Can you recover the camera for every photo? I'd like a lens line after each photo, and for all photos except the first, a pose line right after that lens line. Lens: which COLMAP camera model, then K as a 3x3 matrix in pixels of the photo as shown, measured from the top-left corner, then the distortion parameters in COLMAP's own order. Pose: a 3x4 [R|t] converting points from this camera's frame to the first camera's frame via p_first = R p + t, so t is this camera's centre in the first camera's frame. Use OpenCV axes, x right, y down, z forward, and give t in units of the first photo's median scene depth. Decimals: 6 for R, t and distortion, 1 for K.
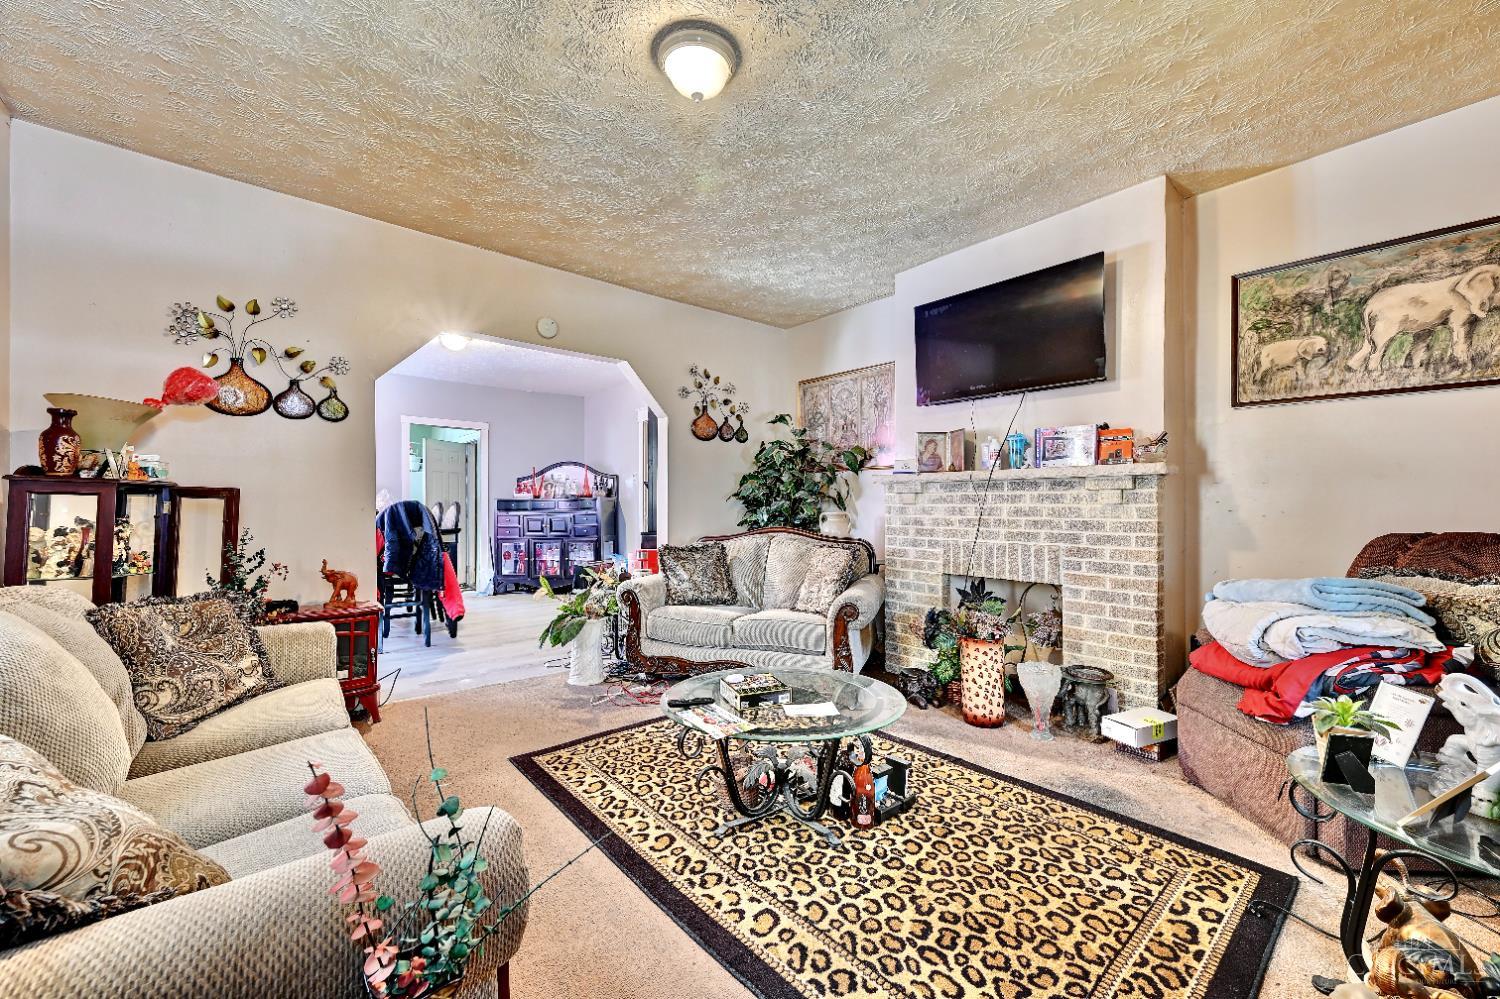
lens RADIAL K [[591.6, 0, 750.0], [0, 591.6, 499.5], [0, 0, 1]] dist [0.001369, -0.000014]
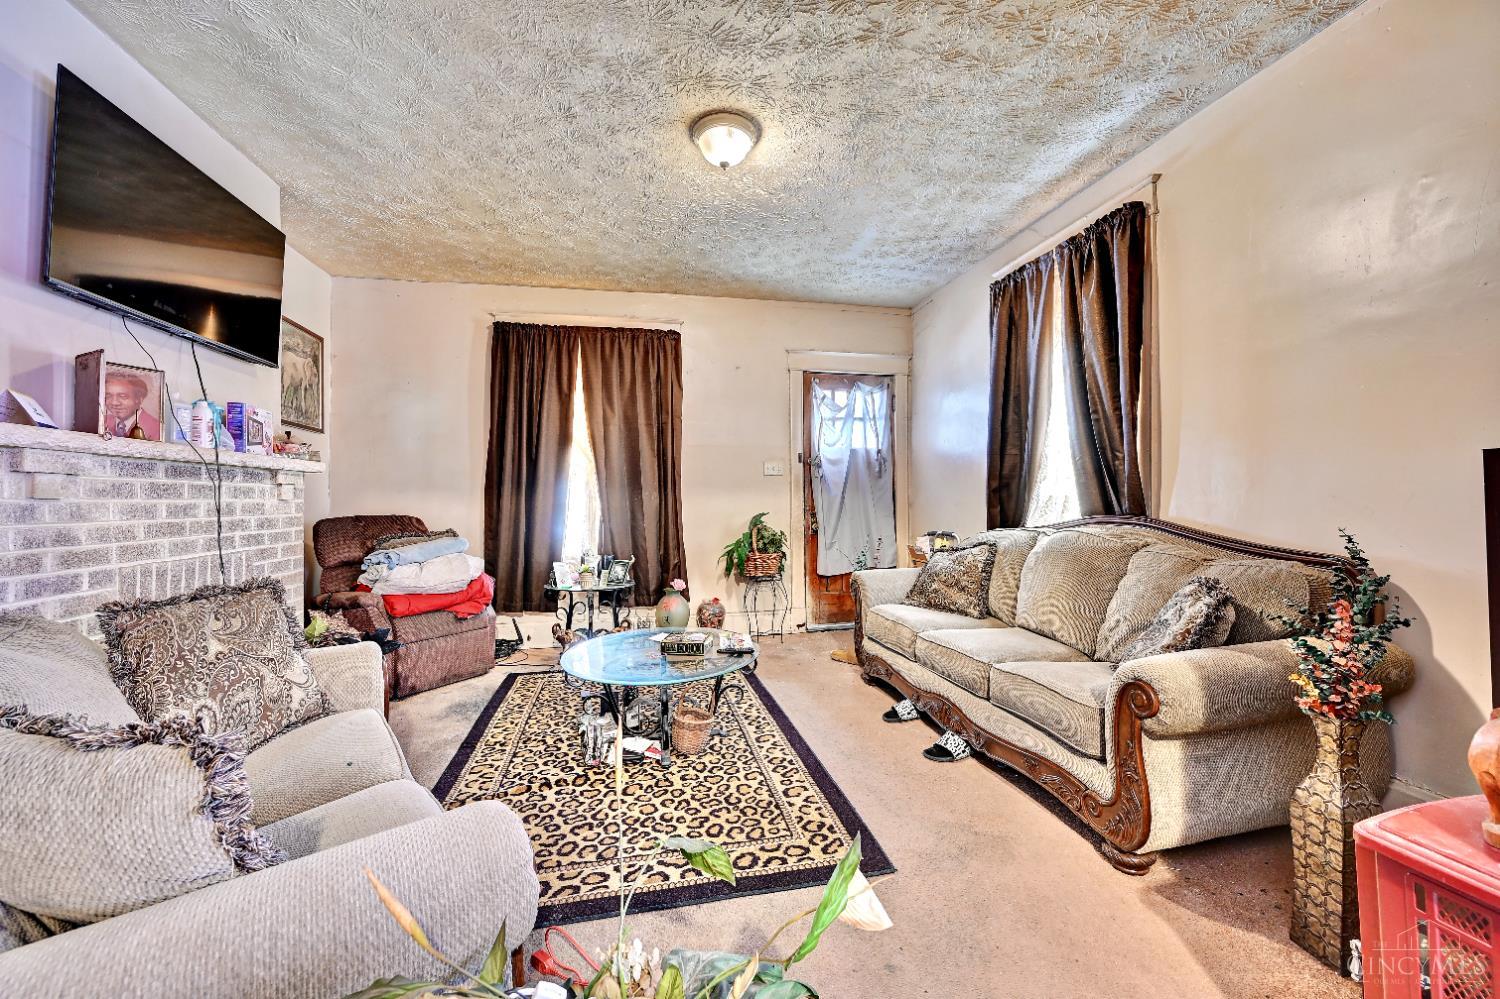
lens RADIAL K [[591.6, 0, 750.0], [0, 591.6, 499.5], [0, 0, 1]] dist [0.001369, -0.000014]
pose [[-0.878232, 0.008172, 0.478164, -0.680109], [0.005353, 0.999959, -0.007258, 0.024463], [-0.478204, -0.003814, -0.878240, 1.938383]]
